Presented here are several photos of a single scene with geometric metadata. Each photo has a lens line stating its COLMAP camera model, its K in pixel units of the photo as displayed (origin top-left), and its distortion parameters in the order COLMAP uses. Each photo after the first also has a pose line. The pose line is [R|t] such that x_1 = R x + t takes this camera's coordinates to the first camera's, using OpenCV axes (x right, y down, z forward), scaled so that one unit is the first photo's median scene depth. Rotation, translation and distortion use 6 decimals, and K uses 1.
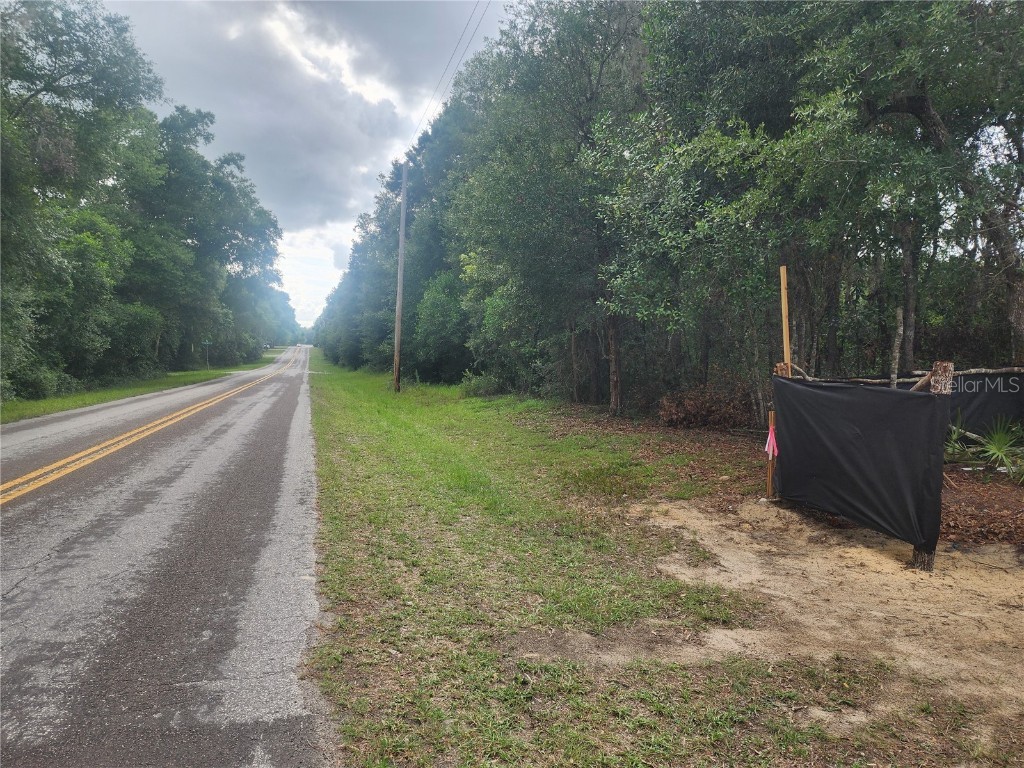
lens RADIAL K [[679.1, 0, 515.2], [0, 679.1, 382.7], [0, 0, 1]] dist [0.004772, 0.000973]
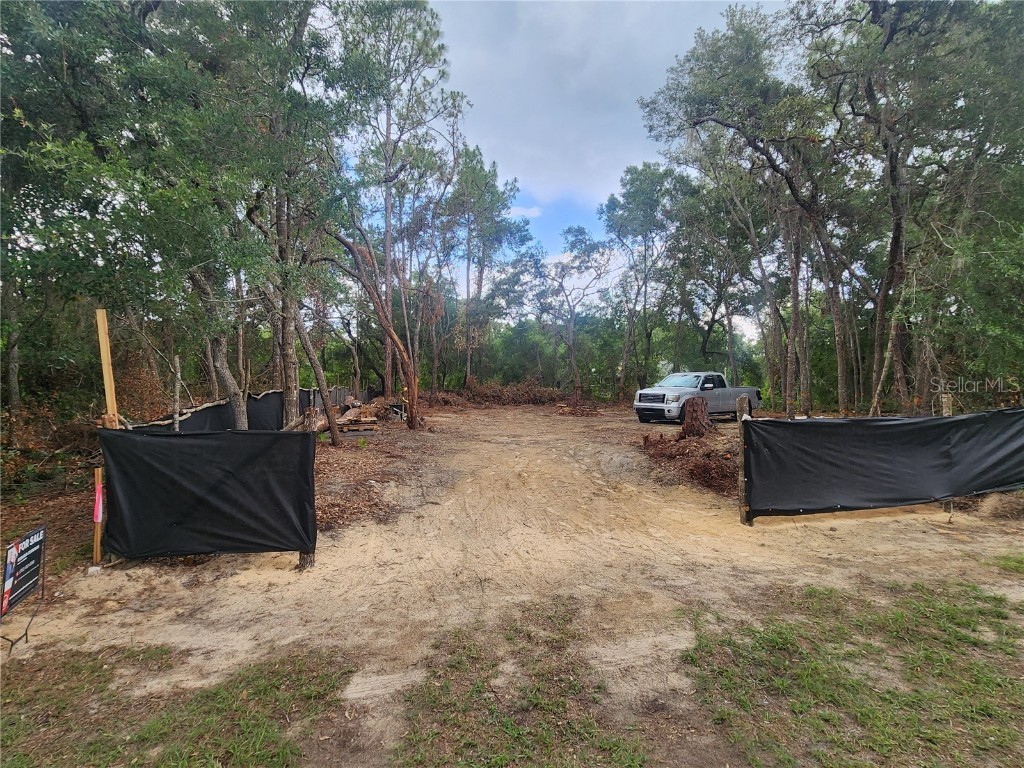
lens RADIAL K [[507.7, 0, 516.1], [0, 507.7, 383.5], [0, 0, 1]] dist [-0.006709, 0.001847]
pose [[0.089056, -0.024548, 0.995724, -0.292422], [0.051425, 0.998476, 0.020017, -0.067366], [-0.994698, 0.049423, 0.090183, 0.458987]]
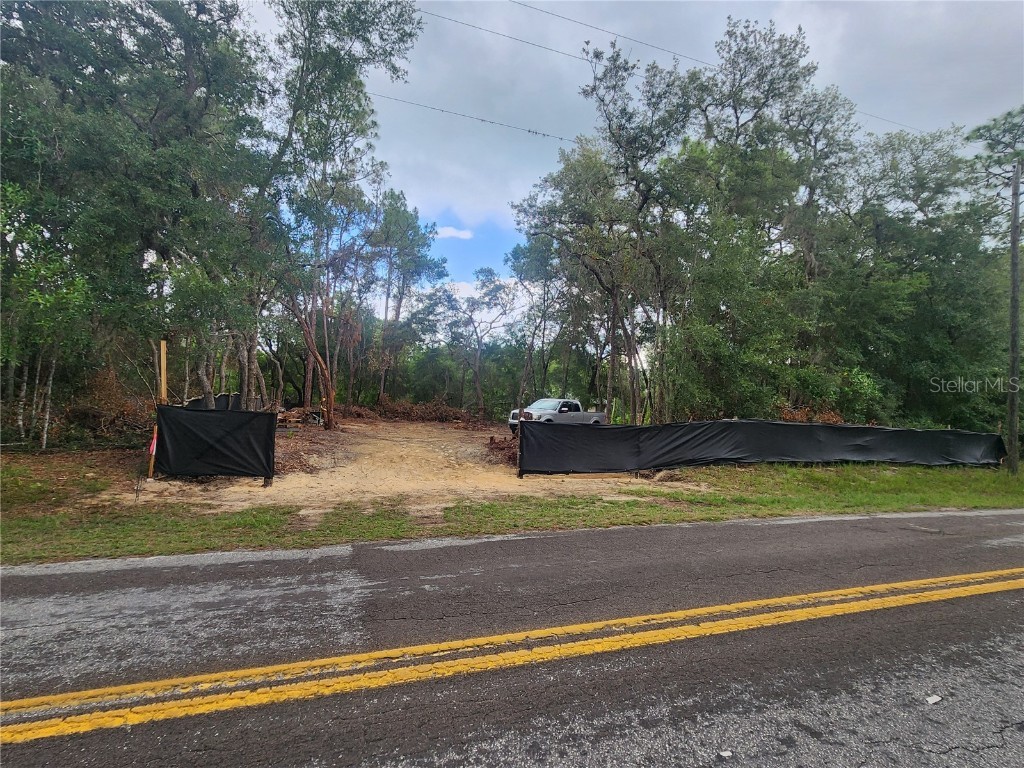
lens RADIAL K [[507.7, 0, 513.9], [0, 507.7, 386.1], [0, 0, 1]] dist [-0.006709, 0.001847]
pose [[-0.061447, 0.018320, 0.997942, -1.103849], [-0.002462, 0.999826, -0.018506, -0.042654], [-0.998107, -0.003594, -0.061392, 0.238229]]
